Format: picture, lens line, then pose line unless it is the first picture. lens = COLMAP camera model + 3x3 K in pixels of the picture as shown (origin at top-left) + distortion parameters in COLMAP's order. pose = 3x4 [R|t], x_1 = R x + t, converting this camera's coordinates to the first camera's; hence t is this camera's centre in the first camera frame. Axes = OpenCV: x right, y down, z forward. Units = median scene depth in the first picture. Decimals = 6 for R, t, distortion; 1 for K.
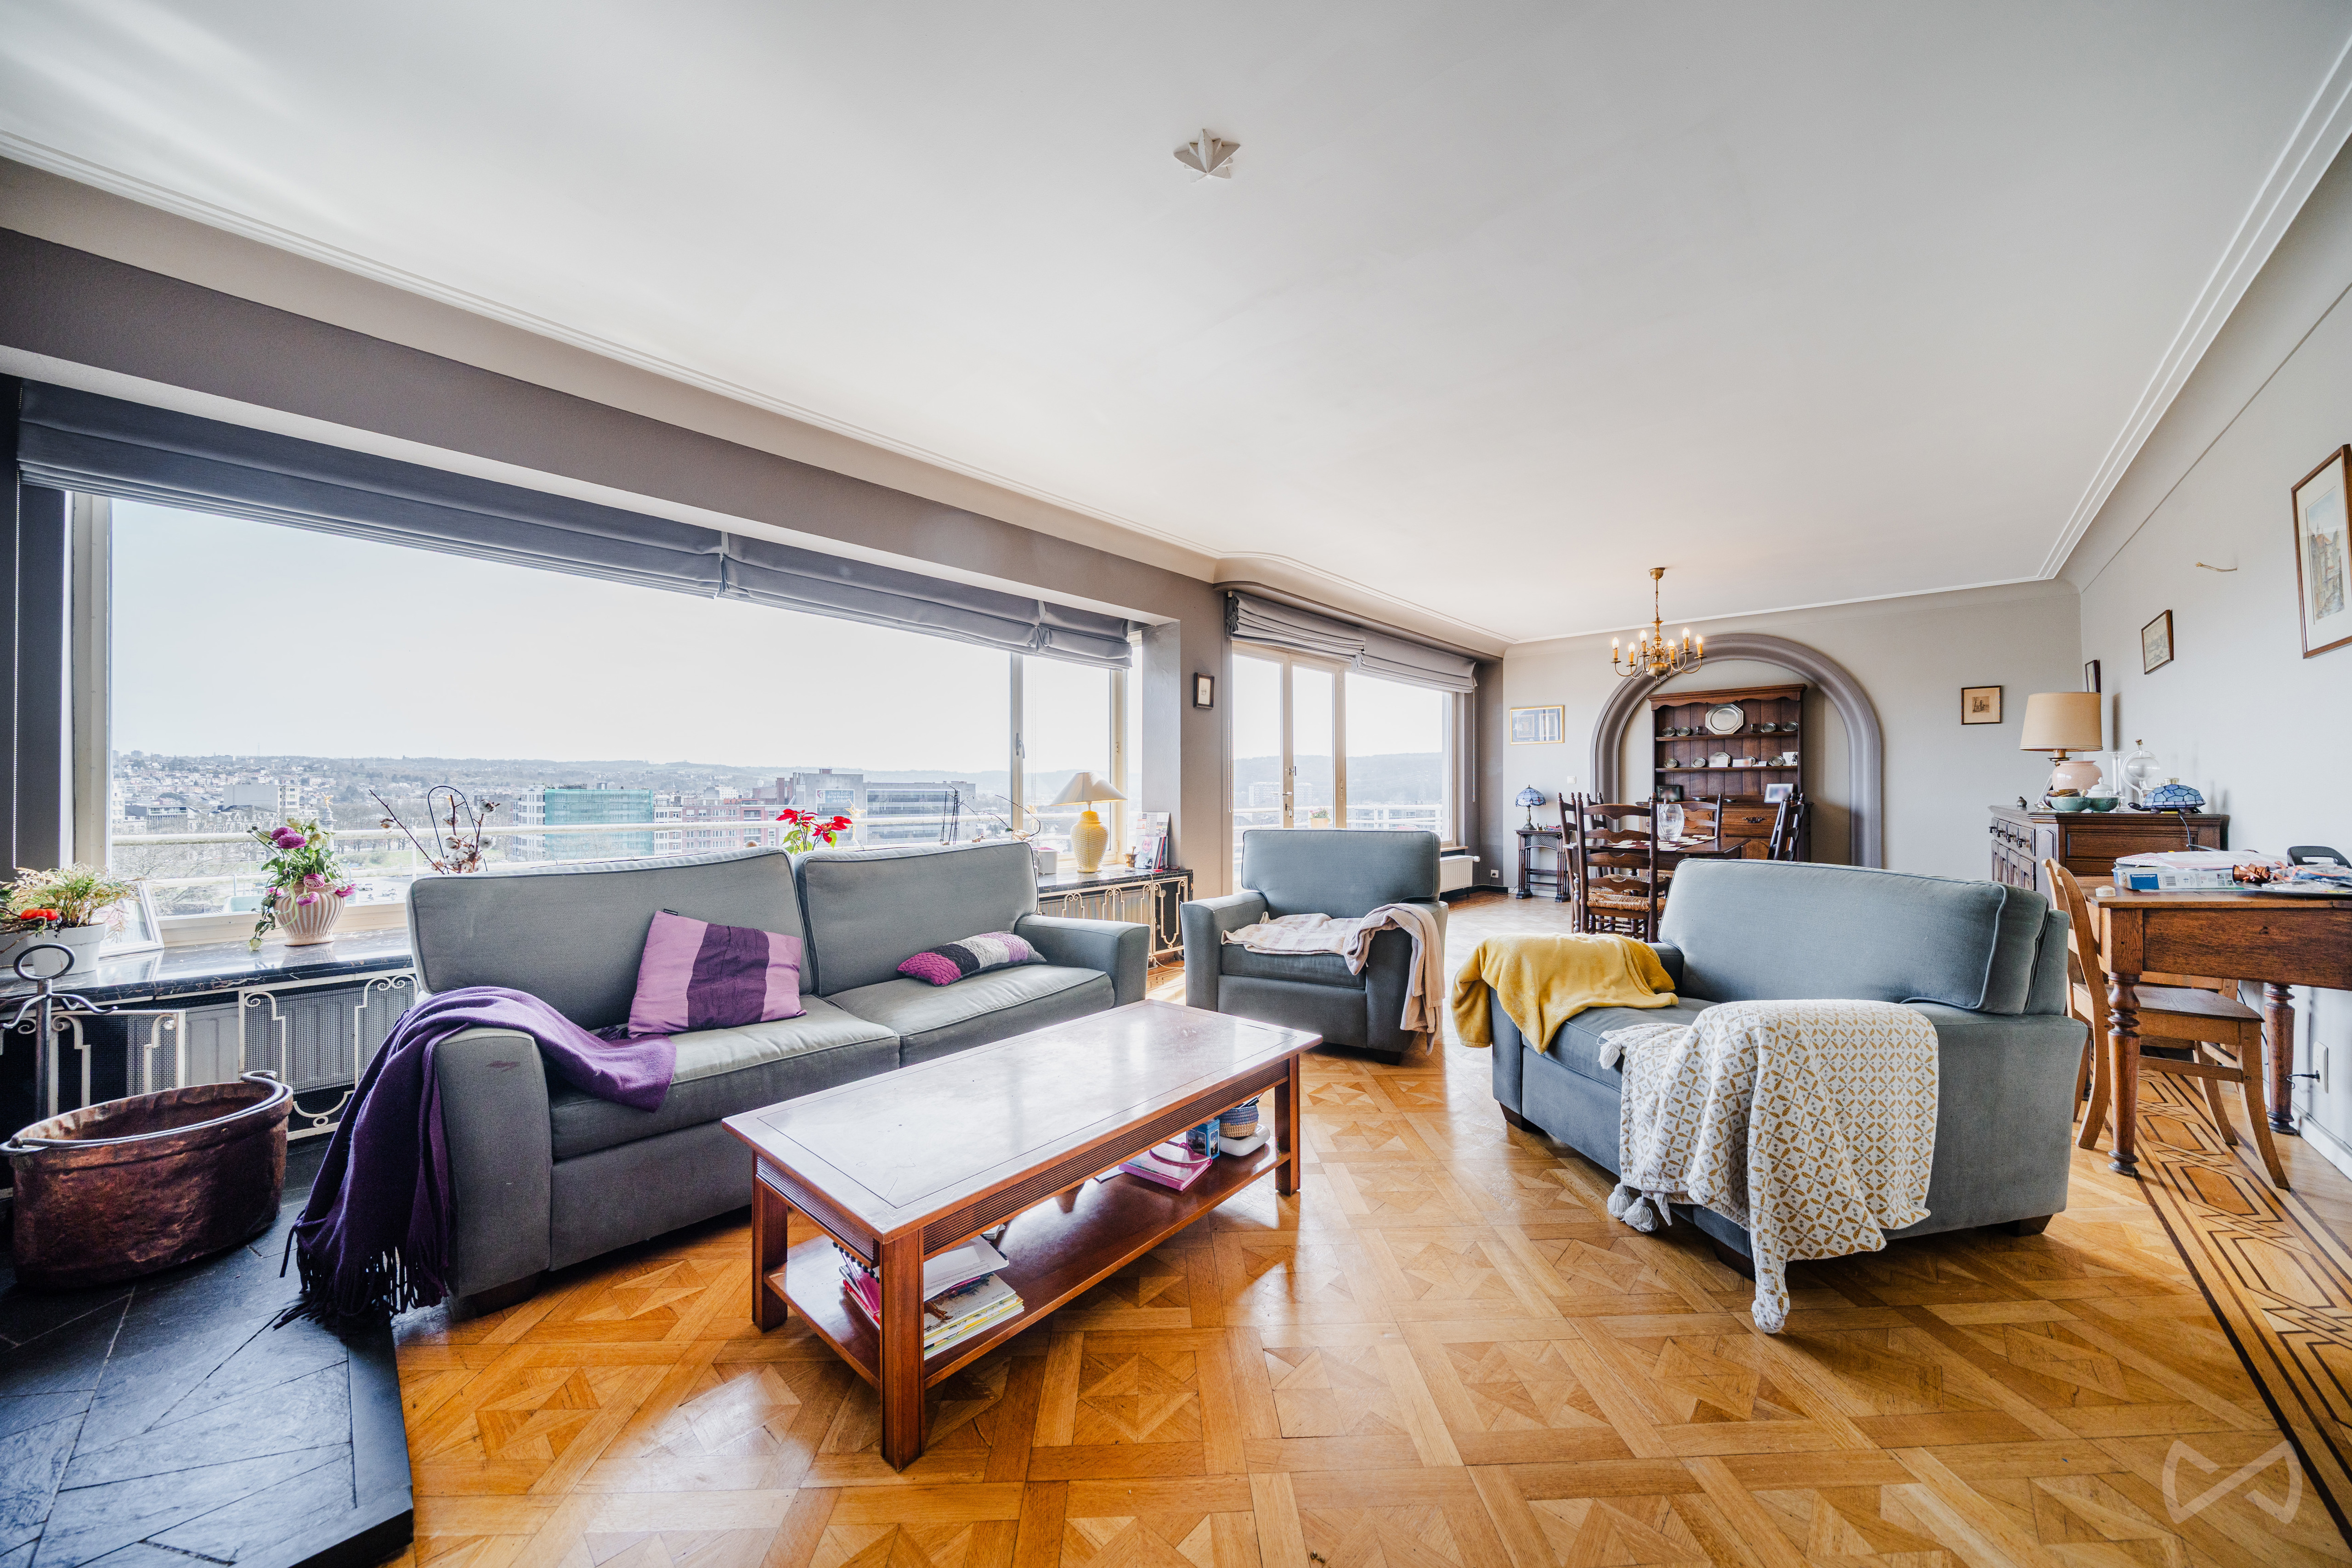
lens RADIAL K [[799.8, 0, 1176.4], [0, 799.8, 790.9], [0, 0, 1]] dist [0.000021, -0.000518]
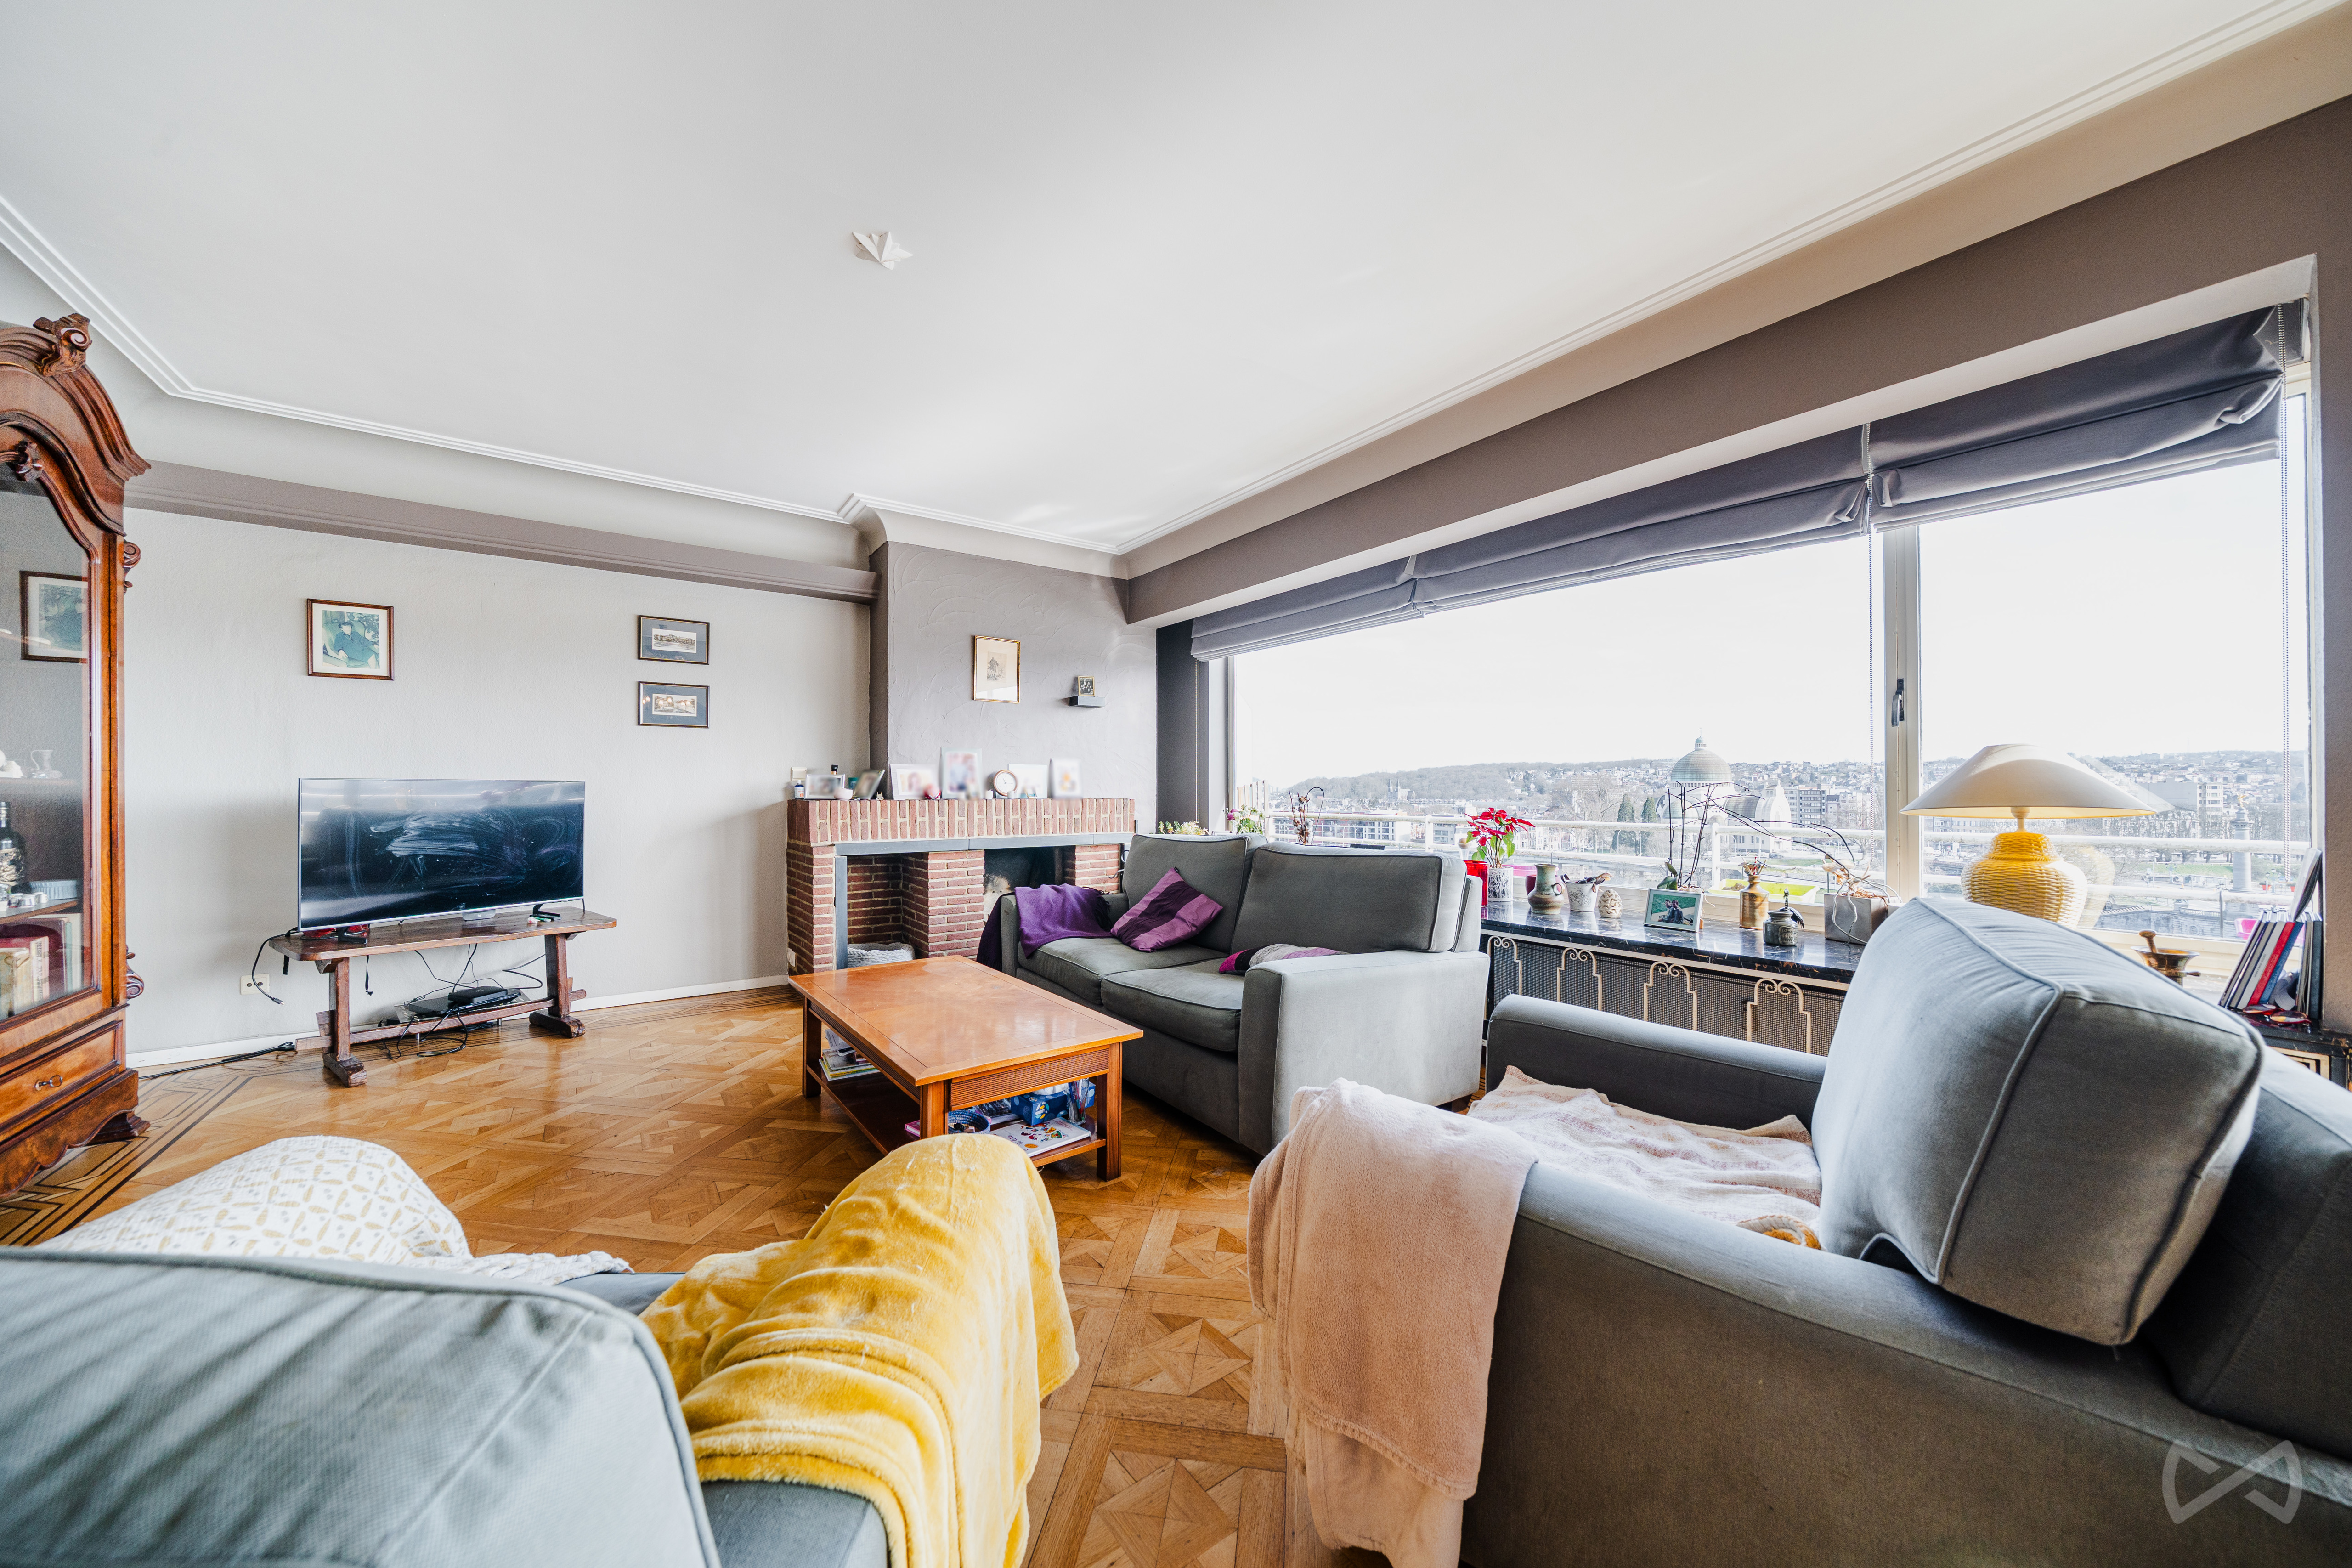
lens RADIAL K [[799.8, 0, 1177.3], [0, 799.8, 787.8], [0, 0, 1]] dist [0.000021, -0.000518]
pose [[-0.187591, -0.004788, -0.982235, 0.273087], [0.002584, 0.999982, -0.005368, 0.002535], [0.982244, -0.003545, -0.187576, 0.405853]]
